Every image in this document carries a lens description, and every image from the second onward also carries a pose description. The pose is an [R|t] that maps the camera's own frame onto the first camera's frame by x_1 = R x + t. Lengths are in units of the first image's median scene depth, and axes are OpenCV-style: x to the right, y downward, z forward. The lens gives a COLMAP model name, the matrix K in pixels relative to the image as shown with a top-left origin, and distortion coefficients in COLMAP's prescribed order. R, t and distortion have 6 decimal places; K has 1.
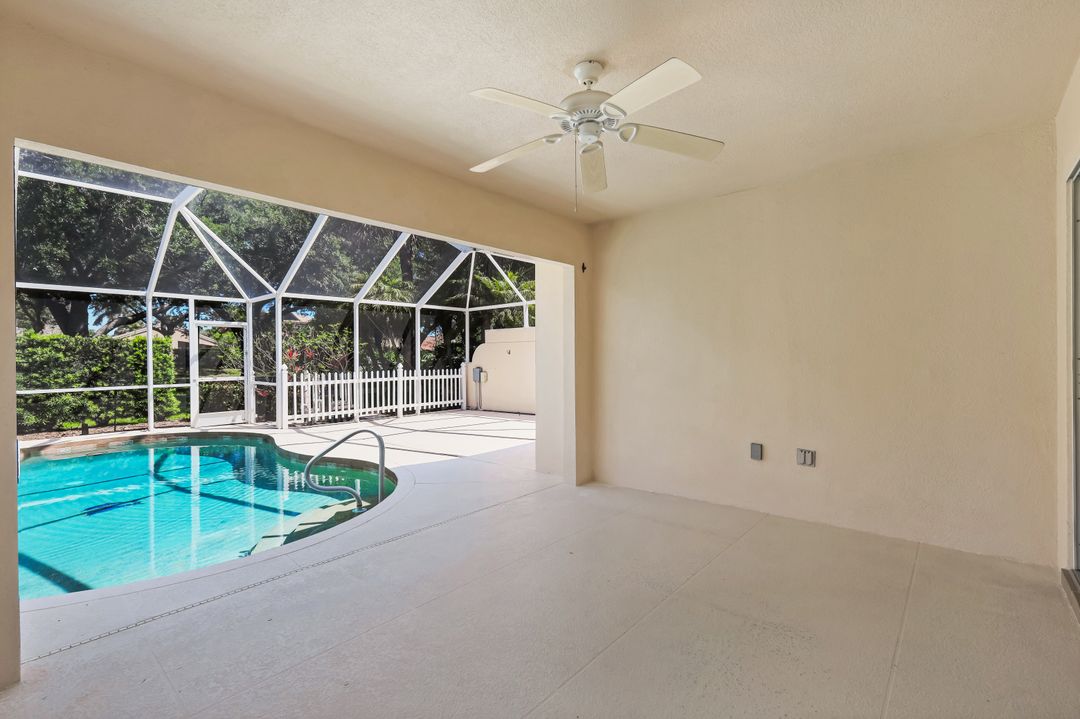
lens RADIAL K [[474.6, 0, 540.8], [0, 474.6, 356.0], [0, 0, 1]] dist [0.004757, 0.000461]
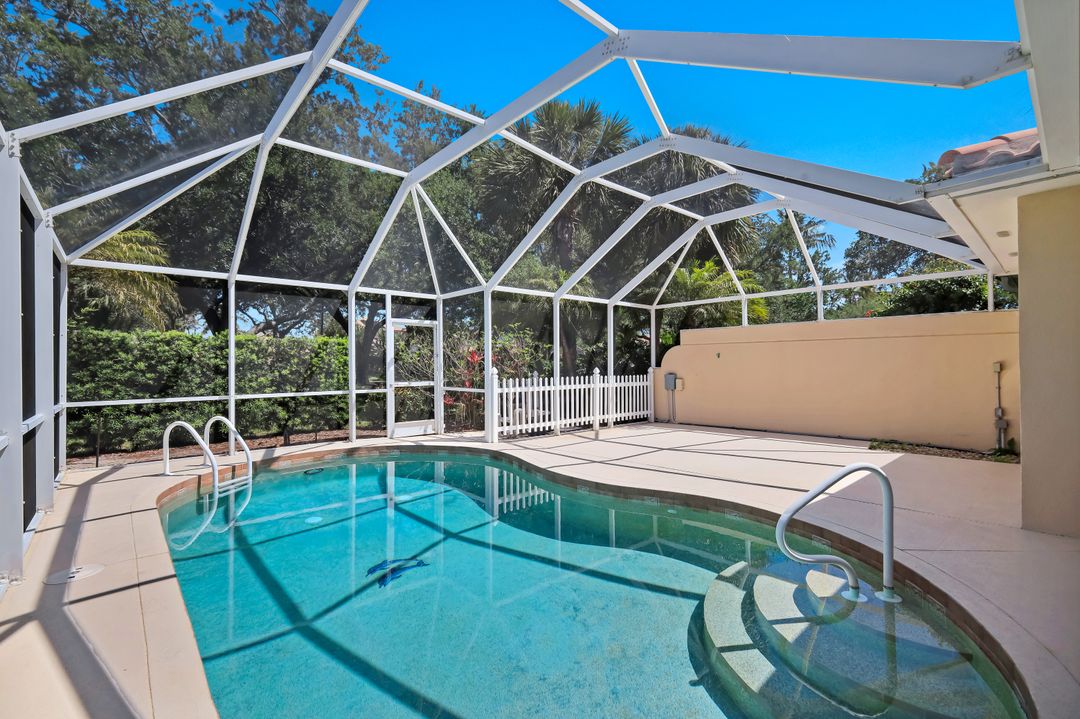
lens RADIAL K [[474.6, 0, 538.9], [0, 474.6, 352.7], [0, 0, 1]] dist [0.004757, 0.000461]
pose [[0.992645, 0.000444, -0.121060, -0.319859], [-0.003143, 0.999751, -0.022105, 0.007792], [0.121021, 0.022322, 0.992399, 0.137686]]
